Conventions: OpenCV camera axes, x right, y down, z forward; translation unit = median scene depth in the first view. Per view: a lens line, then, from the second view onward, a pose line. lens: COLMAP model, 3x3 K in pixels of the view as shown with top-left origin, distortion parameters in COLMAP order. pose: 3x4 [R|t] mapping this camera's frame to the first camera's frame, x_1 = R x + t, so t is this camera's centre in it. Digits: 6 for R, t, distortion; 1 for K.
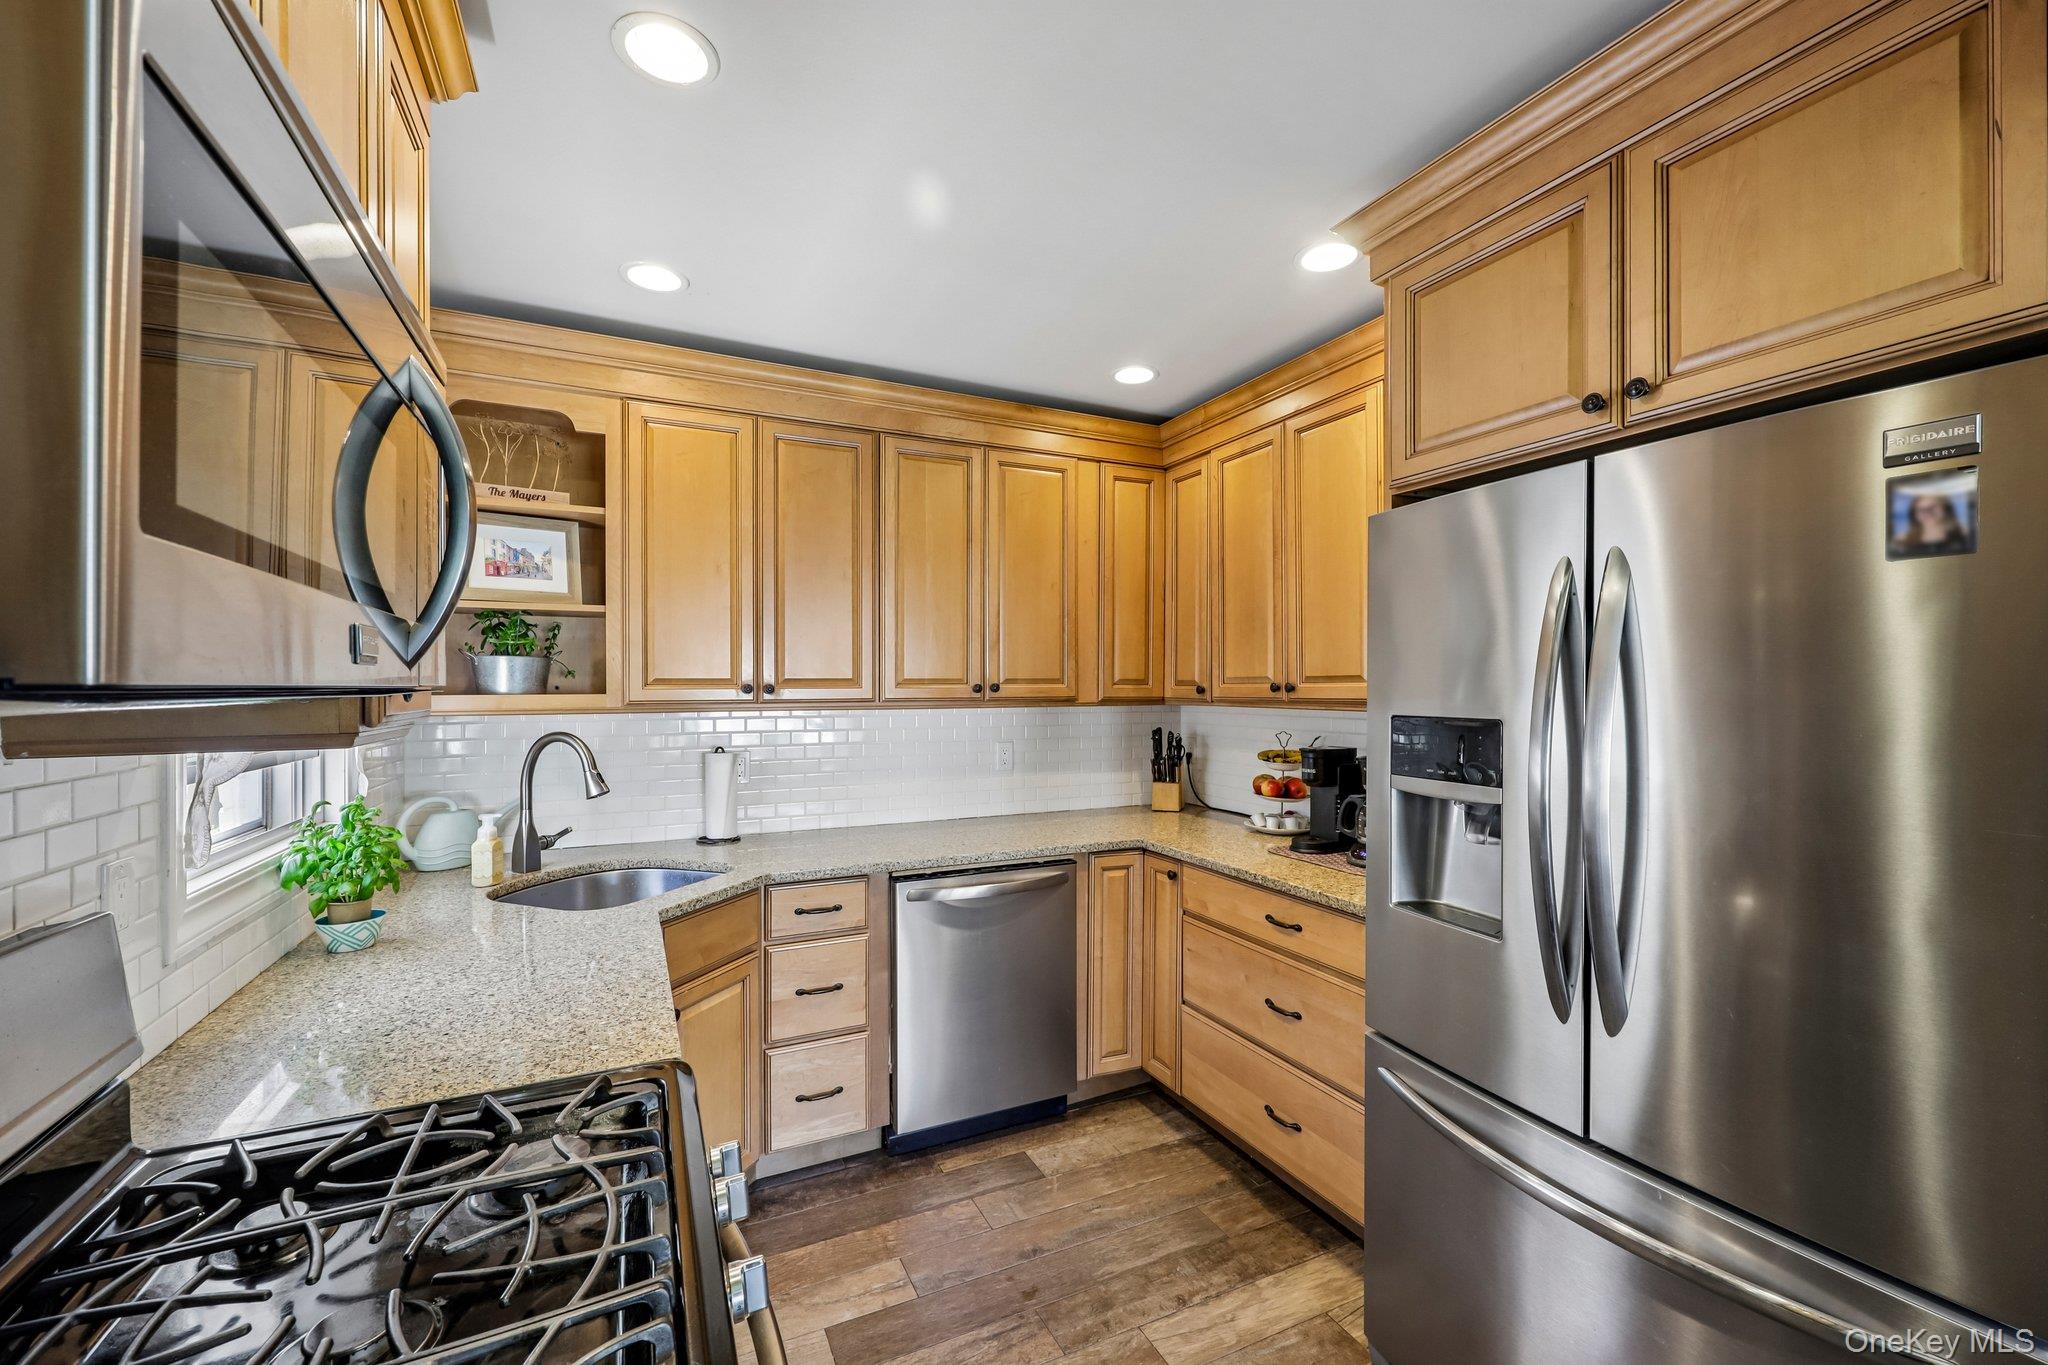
lens RADIAL K [[824.4, 0, 1037.2], [0, 824.4, 679.2], [0, 0, 1]] dist [0.002737, -0.000059]
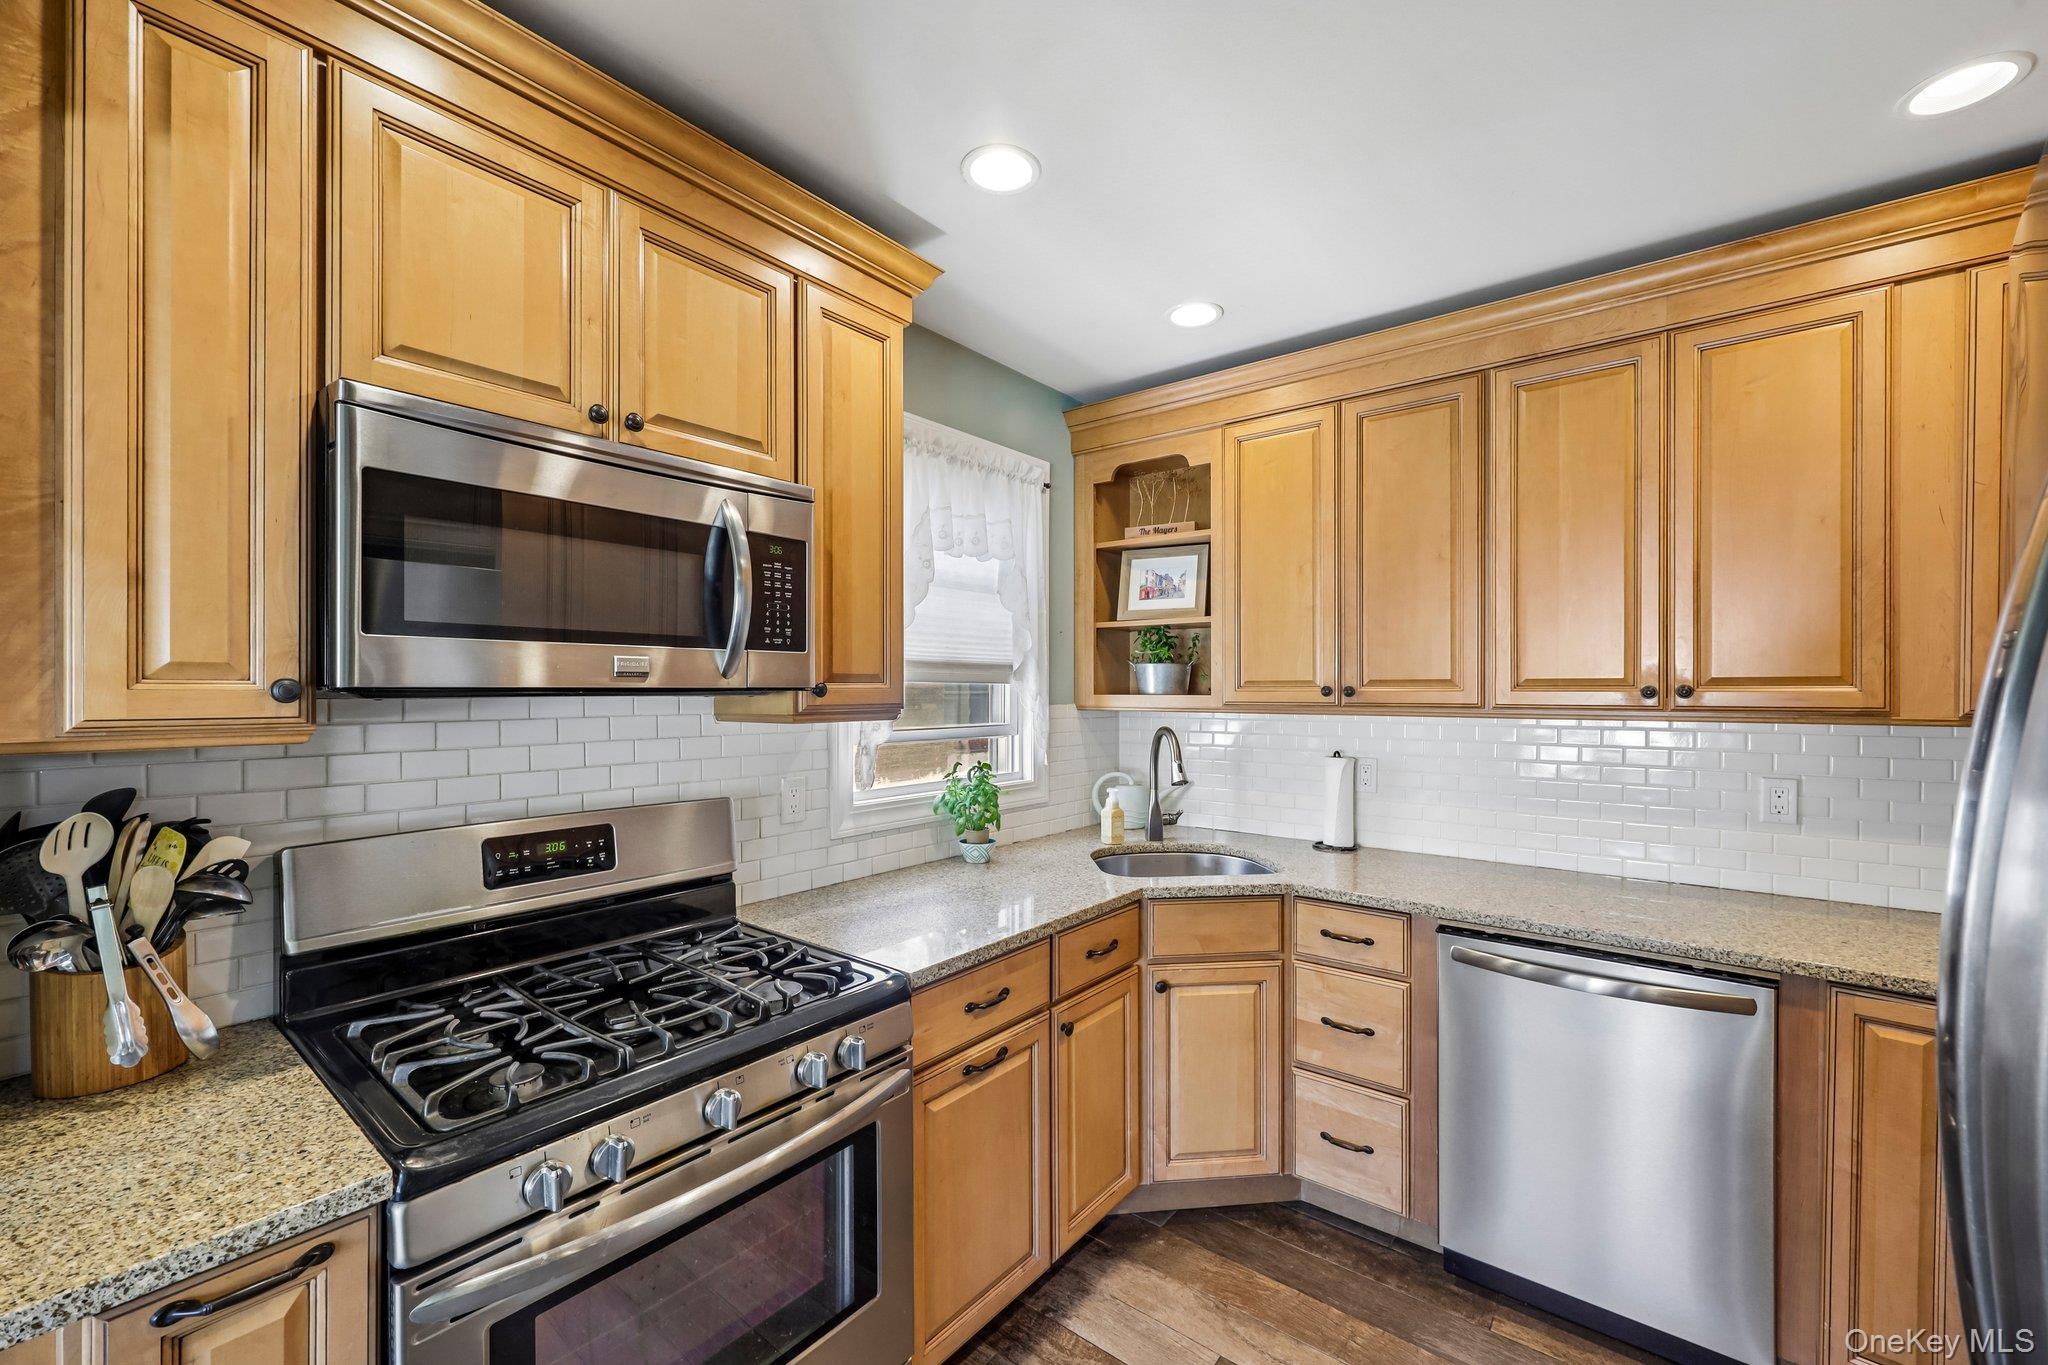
lens RADIAL K [[824.4, 0, 1033.9], [0, 824.4, 691.3], [0, 0, 1]] dist [0.002737, -0.000059]
pose [[0.444271, 0.008850, -0.895849, 0.371904], [0.006875, 0.999888, 0.013288, -0.003522], [0.895866, -0.012063, 0.444160, 0.284757]]
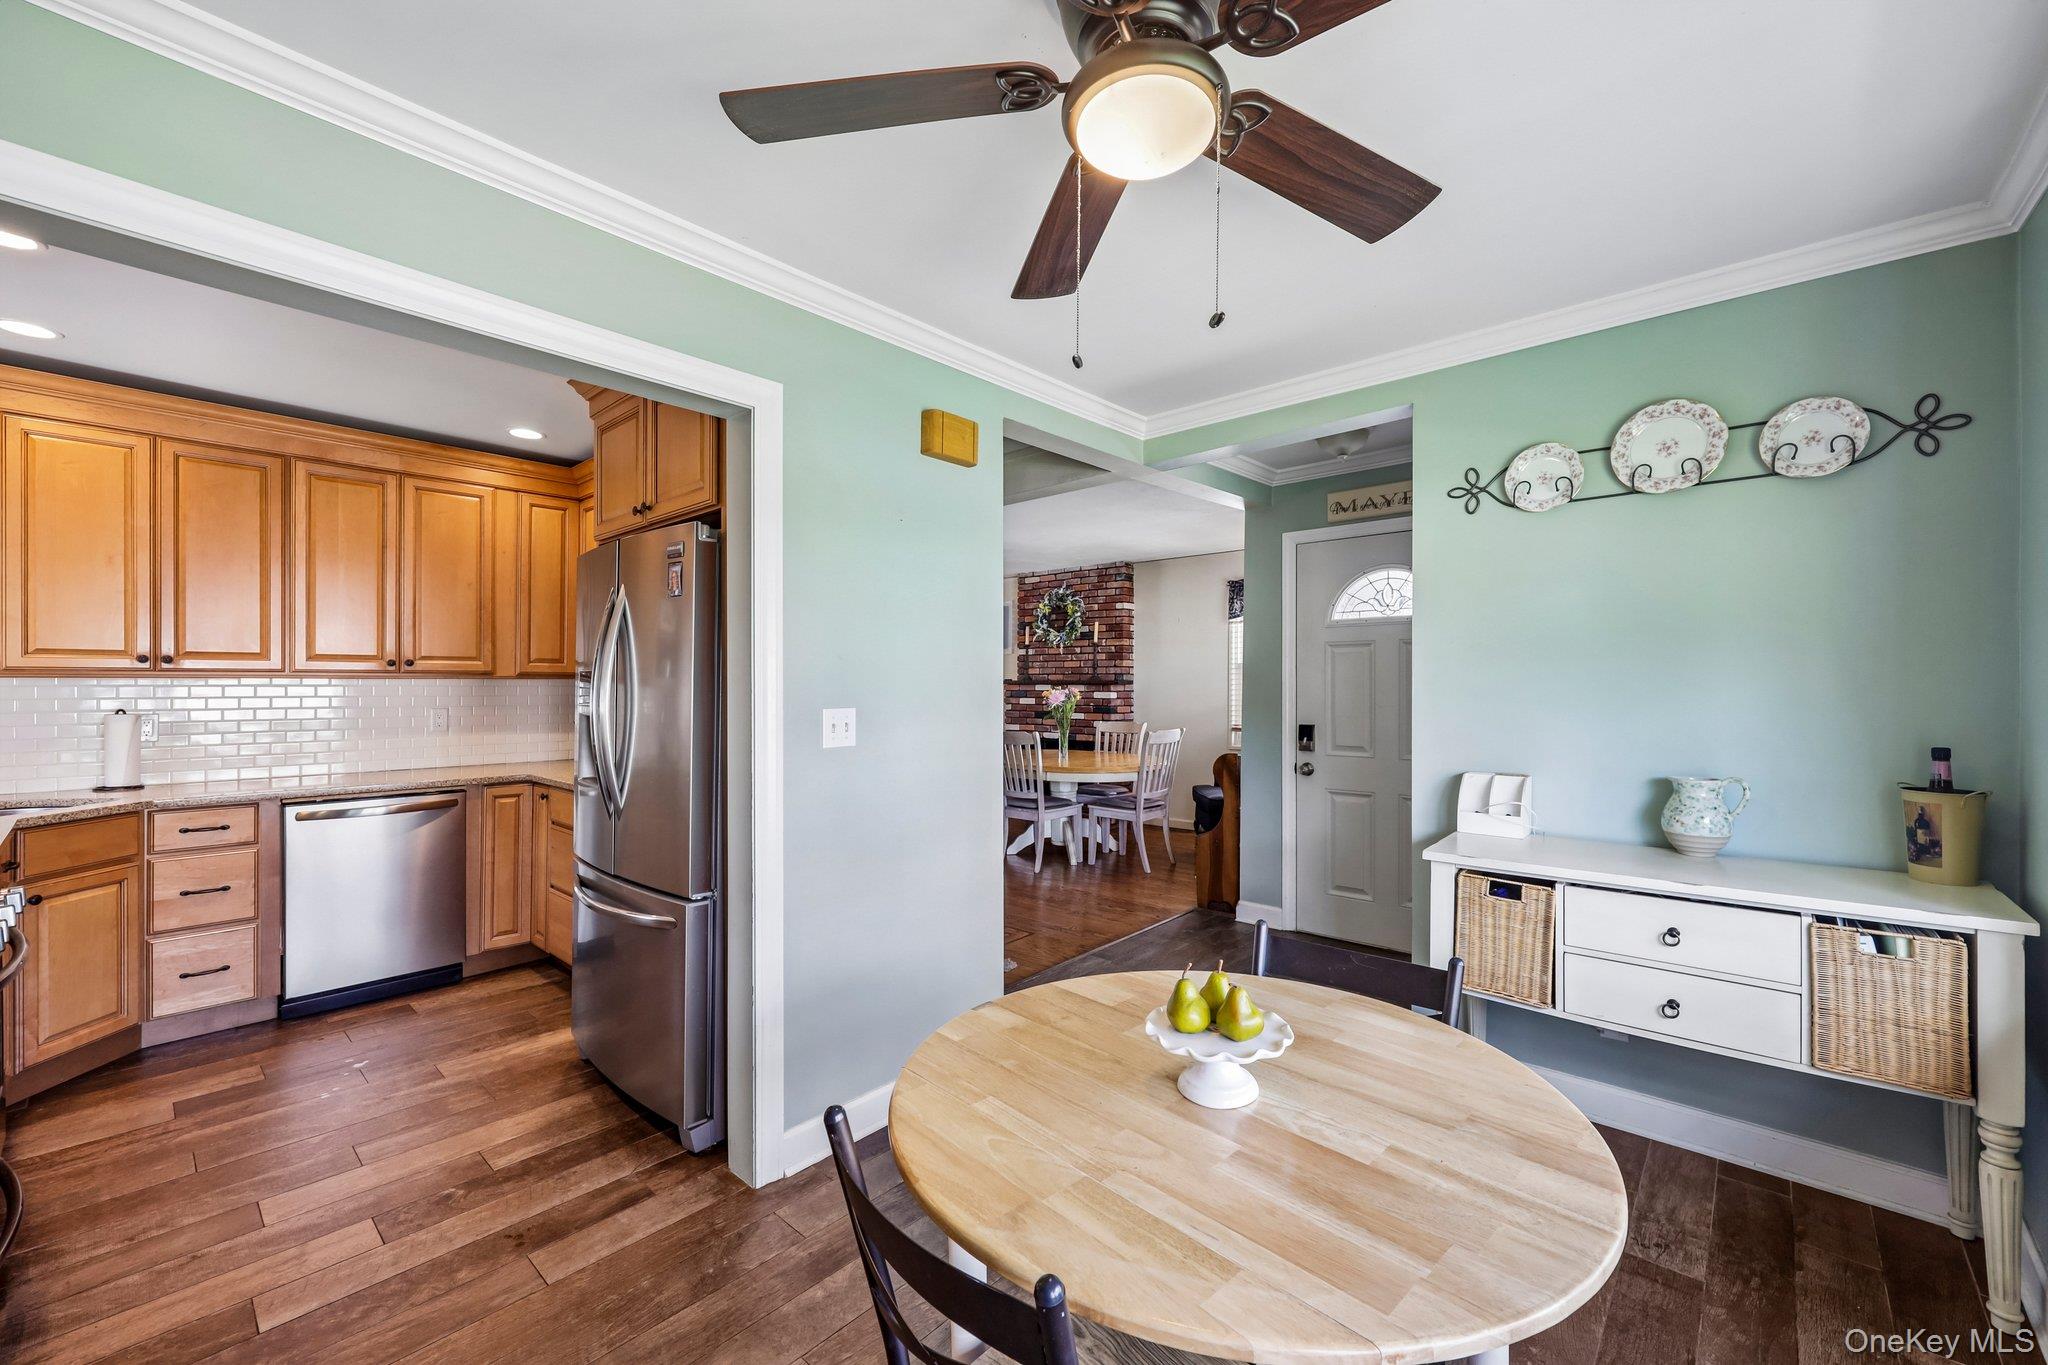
lens RADIAL K [[824.4, 0, 1019.2], [0, 824.4, 674.4], [0, 0, 1]] dist [0.002737, -0.000059]
pose [[0.926752, 0.010384, 0.375531, 0.411515], [-0.010559, 0.999943, -0.001592, 0.024414], [-0.375527, -0.002490, 0.926808, -0.652482]]
